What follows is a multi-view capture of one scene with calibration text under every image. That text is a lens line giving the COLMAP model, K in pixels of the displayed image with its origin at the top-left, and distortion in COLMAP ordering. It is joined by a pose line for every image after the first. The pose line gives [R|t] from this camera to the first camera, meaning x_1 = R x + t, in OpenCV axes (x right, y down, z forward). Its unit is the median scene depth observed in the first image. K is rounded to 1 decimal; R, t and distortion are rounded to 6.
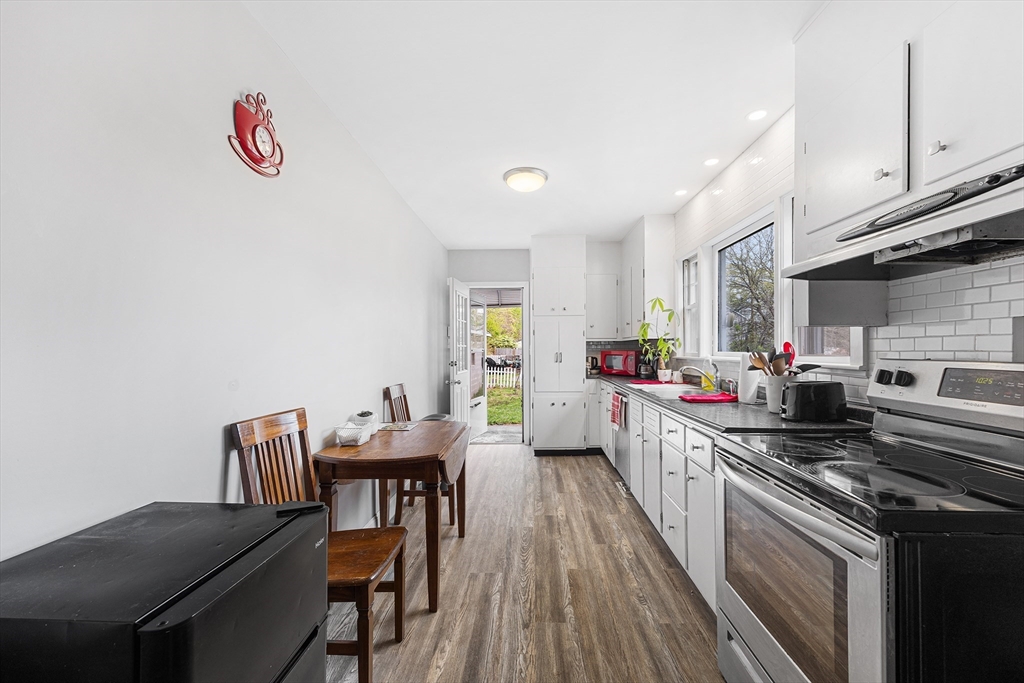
lens RADIAL K [[408.9, 0, 512.3], [0, 408.9, 346.6], [0, 0, 1]] dist [0.003486, -0.001125]
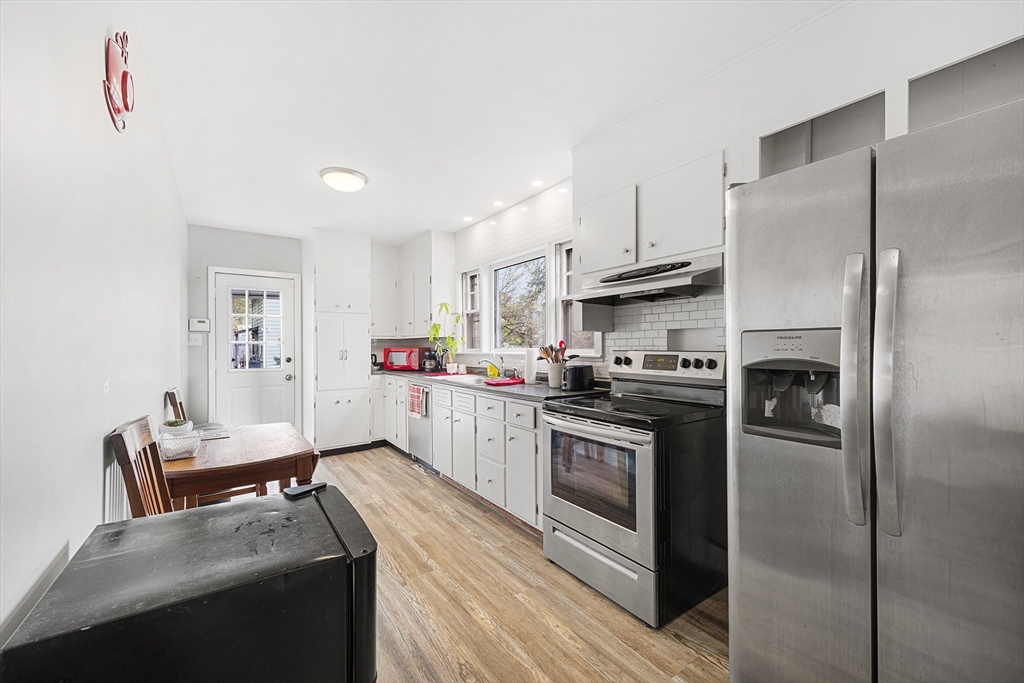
lens RADIAL K [[408.9, 0, 514.2], [0, 408.9, 343.3], [0, 0, 1]] dist [0.003486, -0.001125]
pose [[0.791325, 0.004681, 0.611378, -0.330645], [-0.002130, 0.999986, -0.004899, 0.005272], [-0.611392, 0.002575, 0.791324, -0.083334]]
